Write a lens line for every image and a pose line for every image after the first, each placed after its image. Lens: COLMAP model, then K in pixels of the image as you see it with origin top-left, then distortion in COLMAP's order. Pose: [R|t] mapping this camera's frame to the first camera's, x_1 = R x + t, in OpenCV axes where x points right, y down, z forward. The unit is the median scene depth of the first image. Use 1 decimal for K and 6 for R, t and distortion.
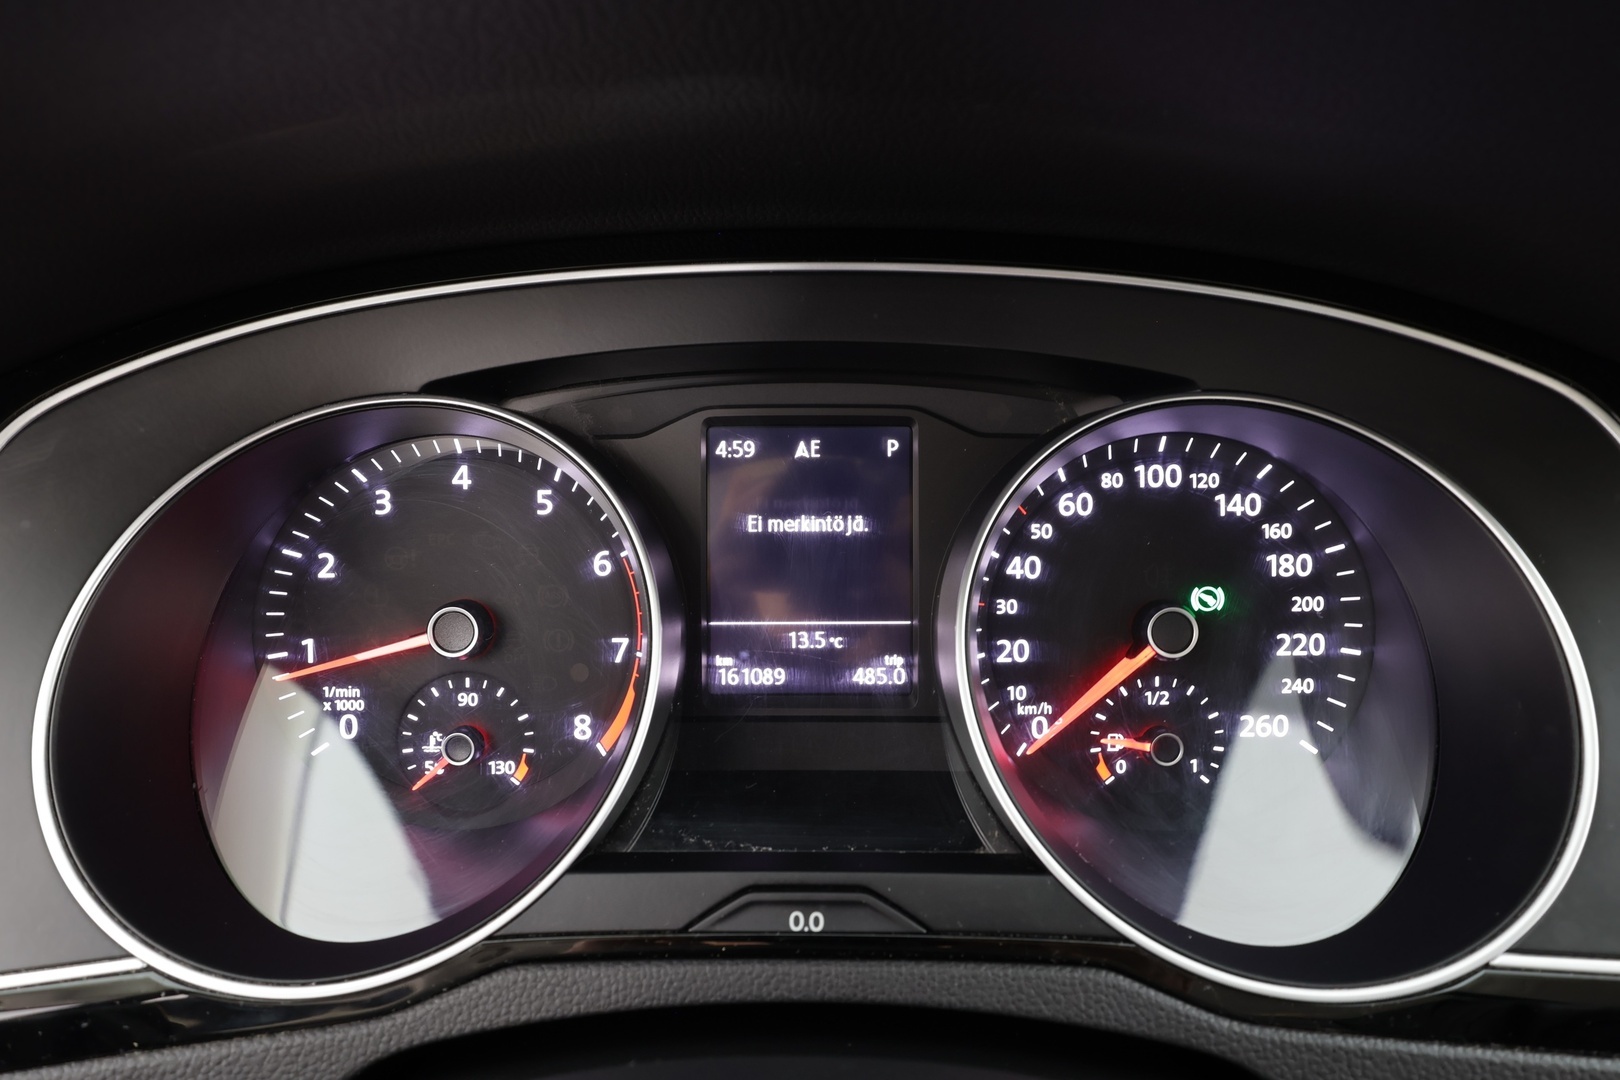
lens RADIAL K [[873.6, 0, 803.2], [0, 873.6, 545.6], [0, 0, 1]] dist [0.001893, 0.002829]
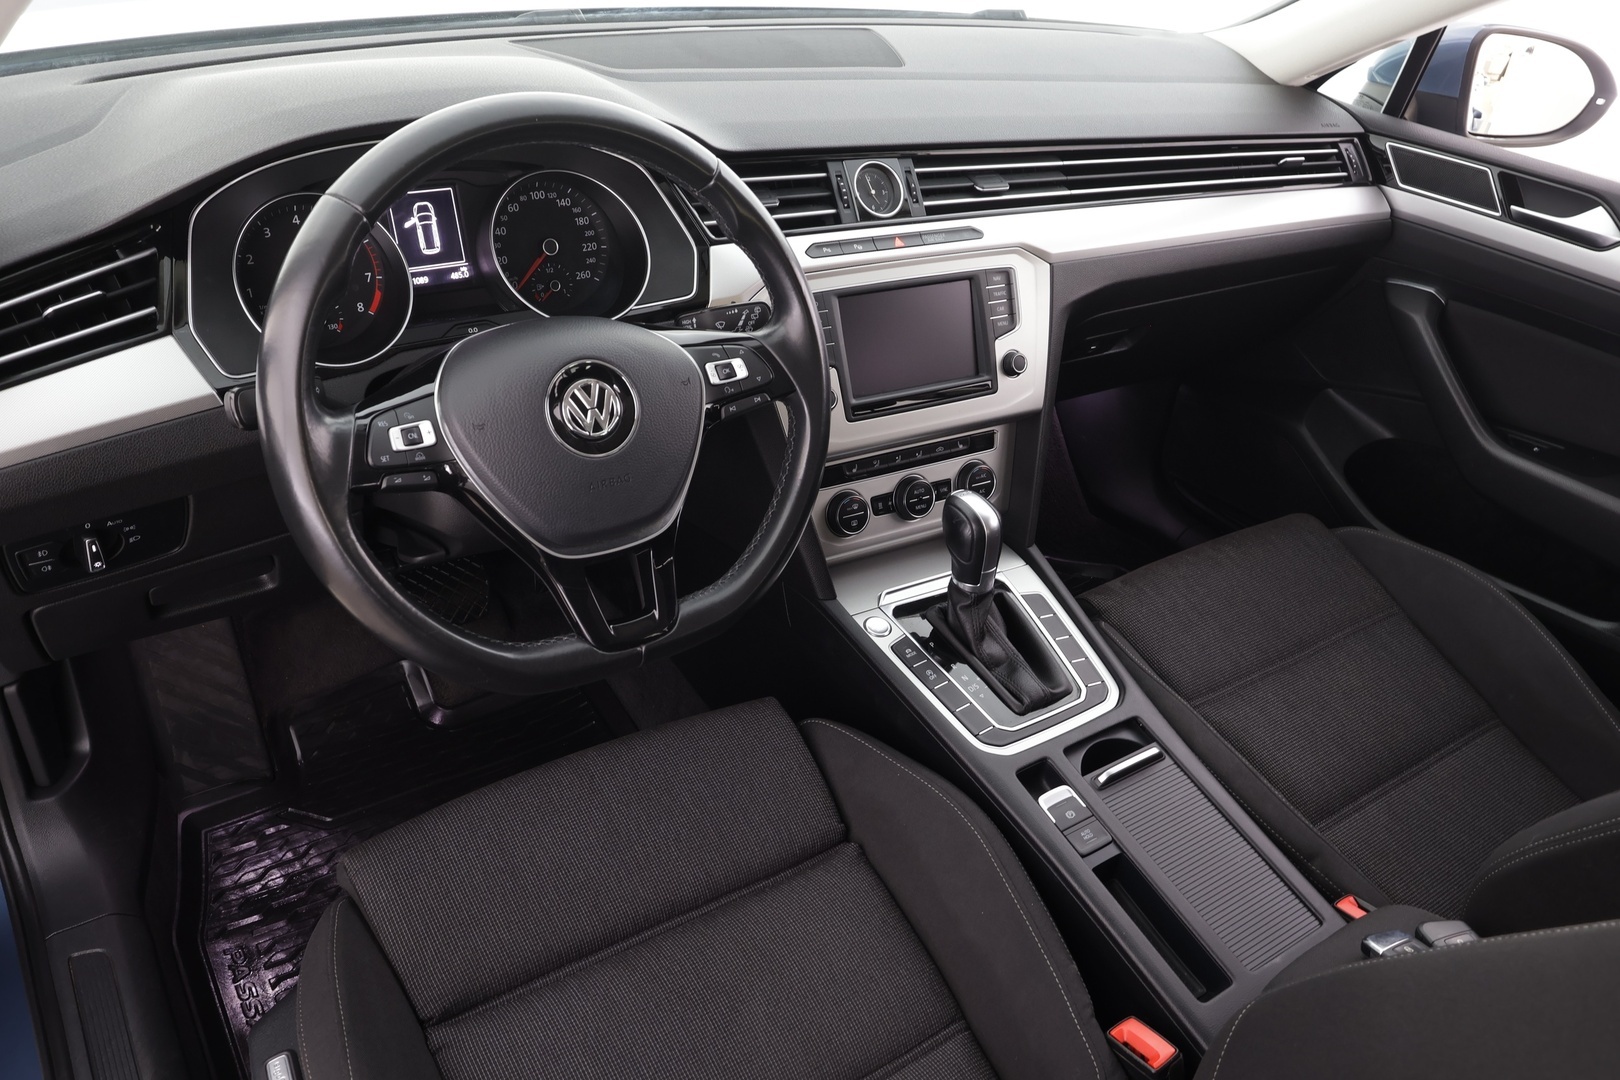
lens RADIAL K [[1240.7, 0, 816.4], [0, 1240.7, 539.8], [0, 0, 1]] dist [-0.002990, 0.000728]
pose [[0.813344, -0.240275, 0.529849, -1.360213], [0.109515, 0.957683, 0.266178, 0.025100], [-0.571383, -0.158468, 0.805239, -3.174096]]
